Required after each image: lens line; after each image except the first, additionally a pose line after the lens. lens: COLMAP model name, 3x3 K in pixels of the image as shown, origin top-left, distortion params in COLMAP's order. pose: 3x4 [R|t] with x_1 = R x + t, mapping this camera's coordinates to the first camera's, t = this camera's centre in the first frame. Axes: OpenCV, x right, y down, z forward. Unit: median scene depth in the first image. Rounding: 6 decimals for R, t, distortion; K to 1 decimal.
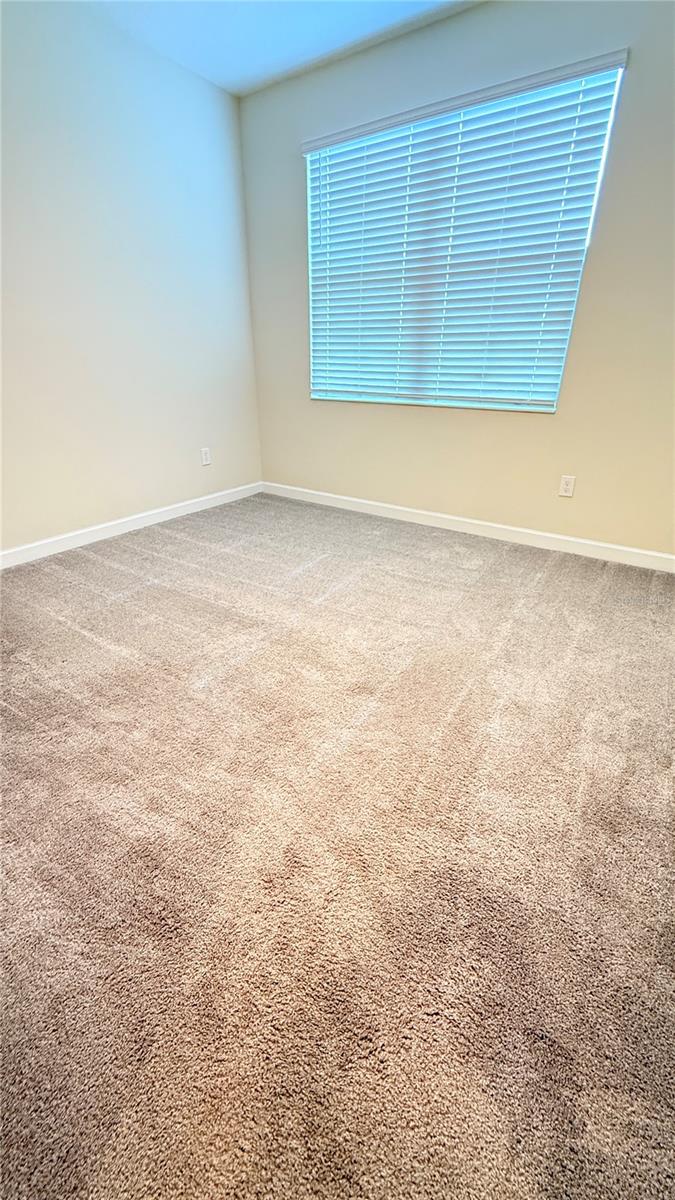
lens RADIAL K [[477.9, 0, 334.2], [0, 477.9, 599.5], [0, 0, 1]] dist [-0.002009, 0.000680]
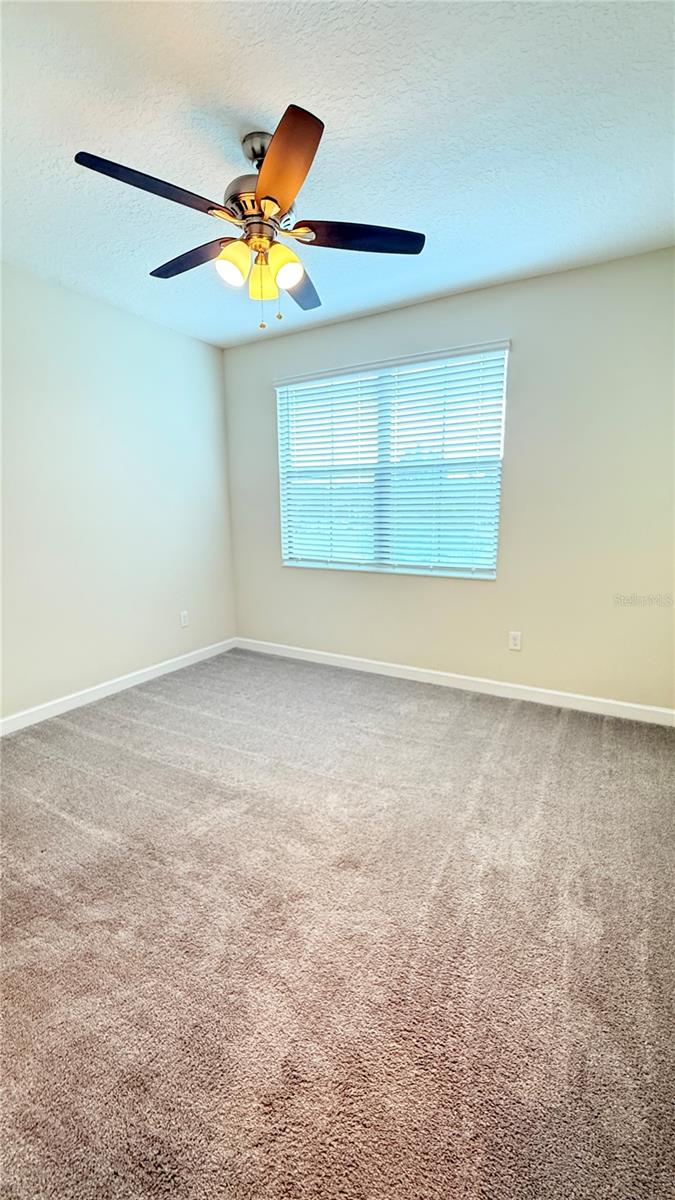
lens RADIAL K [[477.9, 0, 336.1], [0, 477.9, 601.4], [0, 0, 1]] dist [-0.002009, 0.000680]
pose [[0.996625, -0.027592, 0.077311, -0.027288], [0.047661, 0.961309, -0.271319, -0.071902], [-0.066833, 0.274089, 0.959379, -0.128778]]
